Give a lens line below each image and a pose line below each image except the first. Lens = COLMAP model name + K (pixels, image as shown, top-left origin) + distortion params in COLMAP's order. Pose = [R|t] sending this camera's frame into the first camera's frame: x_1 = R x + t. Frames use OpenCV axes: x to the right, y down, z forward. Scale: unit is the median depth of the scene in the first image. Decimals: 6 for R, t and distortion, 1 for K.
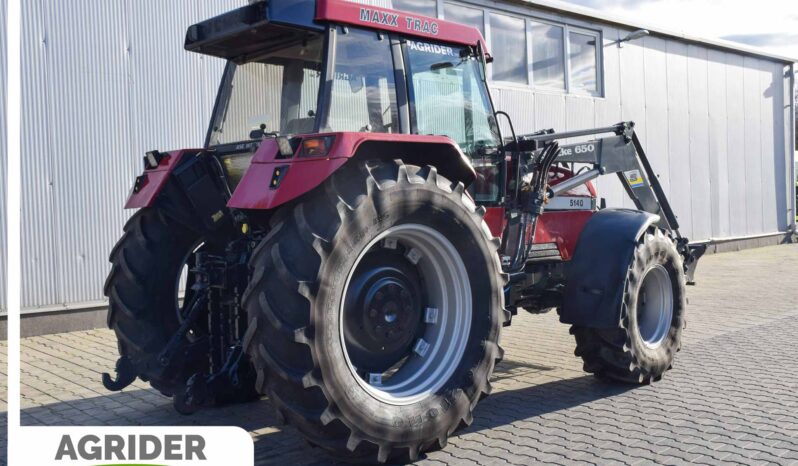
lens RADIAL K [[797.6, 0, 399.0], [0, 797.6, 233.0], [0, 0, 1]] dist [-0.006459, 0.012758]
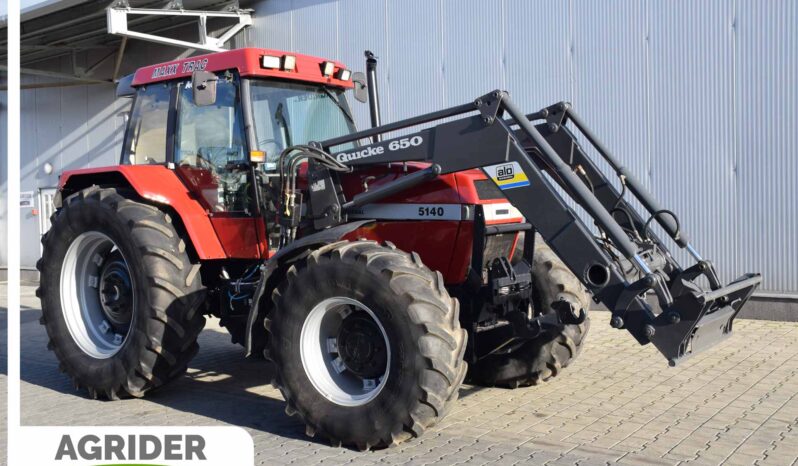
lens RADIAL K [[813.9, 0, 399.0], [0, 813.9, 233.0], [0, 0, 1]] dist [-0.005938, -0.008484]
pose [[0.181671, 0.051993, -0.981984, 1.174879], [-0.011192, 0.998646, 0.050804, -0.067065], [0.983296, 0.001760, 0.182007, 0.975942]]
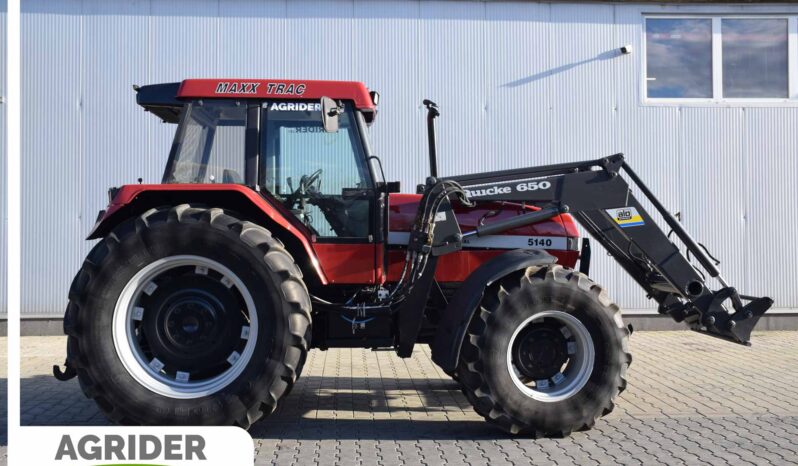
lens RADIAL K [[797.6, 0, 399.0], [0, 797.6, 233.0], [0, 0, 1]] dist [-0.006459, 0.012758]
pose [[0.776286, 0.018996, -0.630095, 0.820873], [-0.041896, 0.998891, -0.021503, -0.025297], [0.628988, 0.043091, 0.776220, 0.177608]]
